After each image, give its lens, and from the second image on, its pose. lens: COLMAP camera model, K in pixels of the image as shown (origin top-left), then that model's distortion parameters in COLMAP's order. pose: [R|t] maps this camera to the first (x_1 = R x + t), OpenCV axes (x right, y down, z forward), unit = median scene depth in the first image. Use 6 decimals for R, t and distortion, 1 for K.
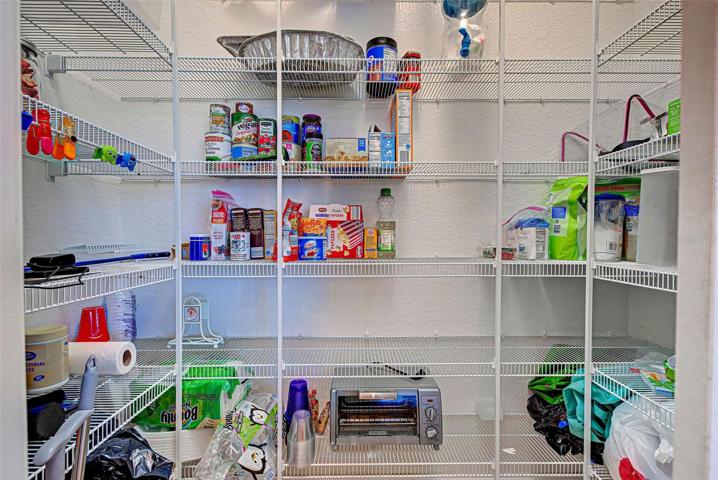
lens RADIAL K [[329.8, 0, 359.9], [0, 329.8, 239.8], [0, 0, 1]] dist [0.008997, -0.000224]
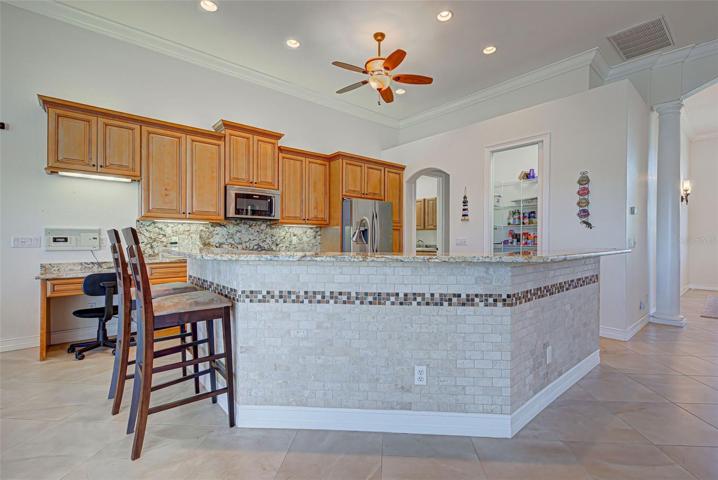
lens RADIAL K [[329.8, 0, 359.7], [0, 329.8, 239.9], [0, 0, 1]] dist [0.008997, -0.000224]
pose [[0.640566, 0.001735, -0.767901, 1.816813], [-0.010854, 0.999918, -0.006795, 0.047755], [0.767826, 0.012688, 0.640532, -3.670623]]
